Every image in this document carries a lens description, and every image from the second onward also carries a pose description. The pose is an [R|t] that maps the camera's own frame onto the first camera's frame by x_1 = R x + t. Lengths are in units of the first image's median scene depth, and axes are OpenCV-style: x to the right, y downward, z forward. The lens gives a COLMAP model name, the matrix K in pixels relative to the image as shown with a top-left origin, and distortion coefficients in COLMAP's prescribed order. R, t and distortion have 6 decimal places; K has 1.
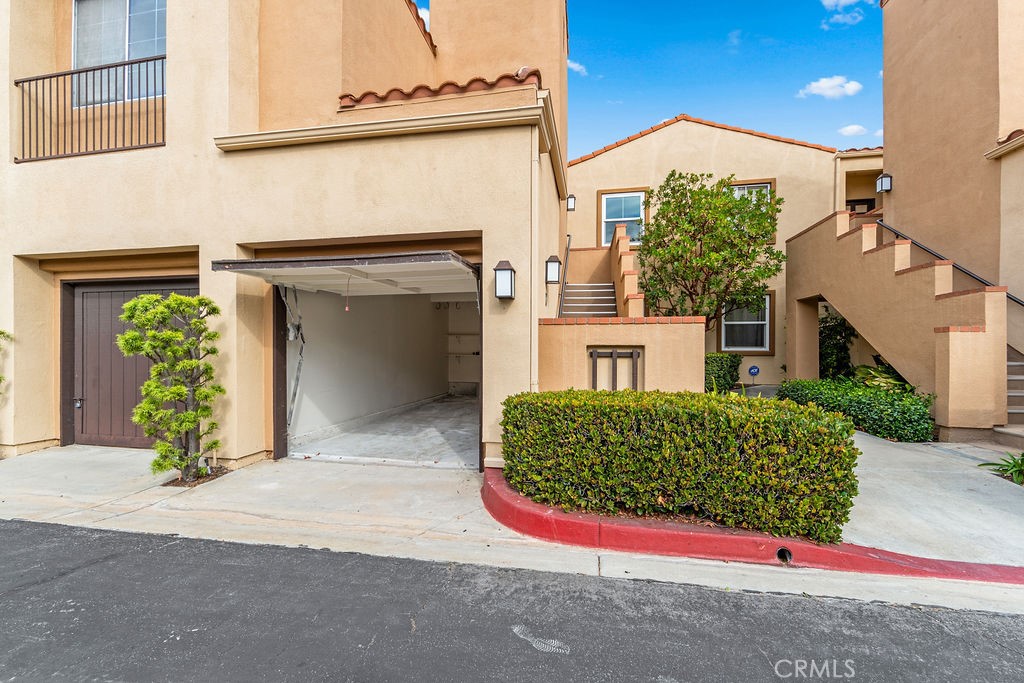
lens RADIAL K [[412.1, 0, 512.0], [0, 412.1, 341.5], [0, 0, 1]] dist [-0.001386, -0.000046]
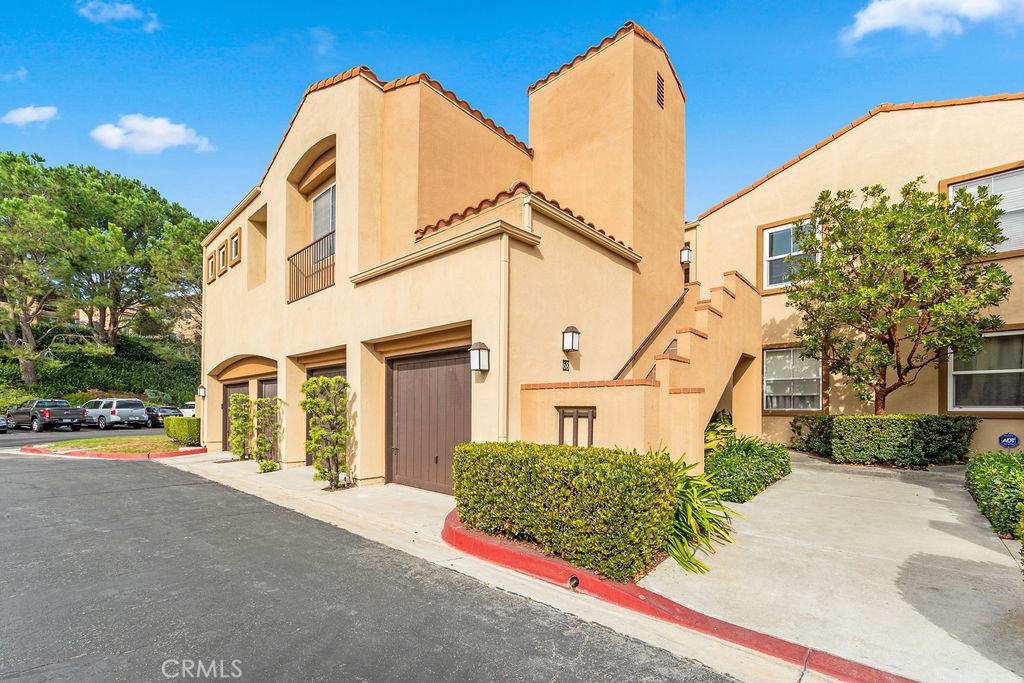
lens RADIAL K [[420.4, 0, 512.1], [0, 420.4, 396.6], [0, 0, 1]] dist [-0.000560, -0.000037]
pose [[0.862158, -0.013105, -0.506470, 0.679436], [0.008954, 0.999903, -0.010630, -0.006922], [0.506560, 0.004629, 0.862192, -0.093055]]
